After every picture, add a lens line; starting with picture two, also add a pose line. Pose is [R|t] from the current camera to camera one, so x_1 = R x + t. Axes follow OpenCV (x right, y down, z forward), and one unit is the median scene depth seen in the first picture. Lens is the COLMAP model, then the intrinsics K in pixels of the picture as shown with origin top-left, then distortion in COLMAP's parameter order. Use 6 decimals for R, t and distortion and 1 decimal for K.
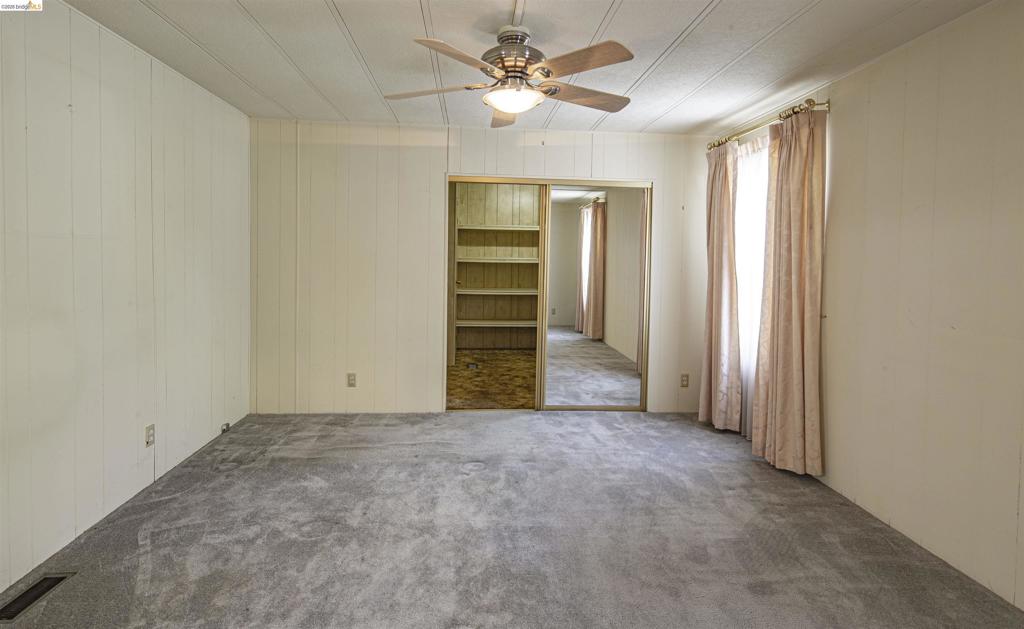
lens RADIAL K [[518.6, 0, 509.1], [0, 518.6, 273.7], [0, 0, 1]] dist [0.003452, -0.000405]
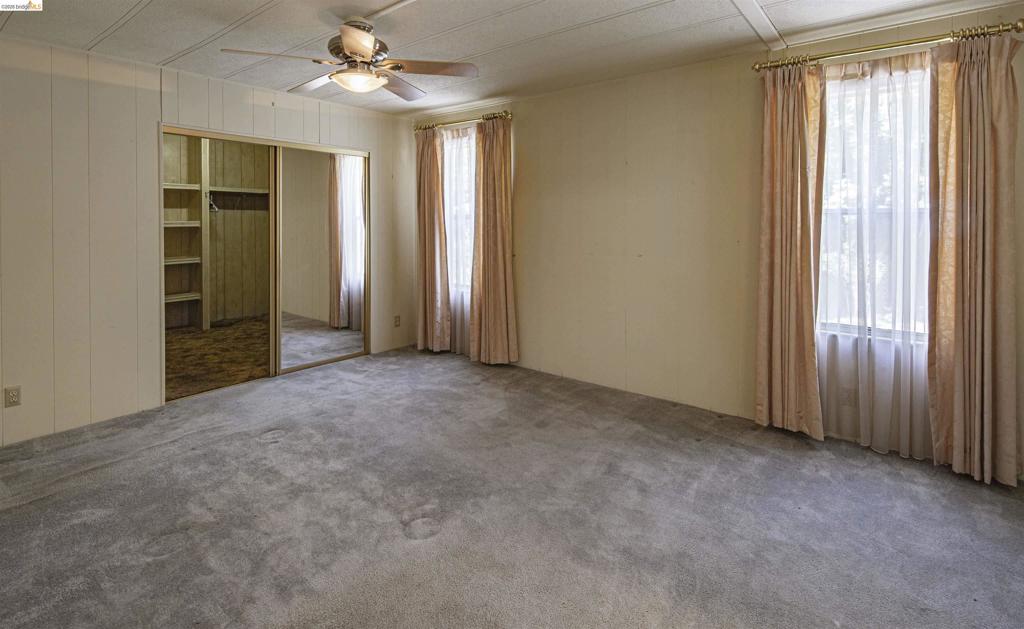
lens RADIAL K [[483.3, 0, 563.3], [0, 483.3, 227.3], [0, 0, 1]] dist [-0.002579, -0.001487]
pose [[0.638290, -0.029603, 0.769226, -0.355028], [0.037956, 0.999255, 0.006960, -0.003141], [-0.768859, 0.024754, 0.638939, -0.007178]]
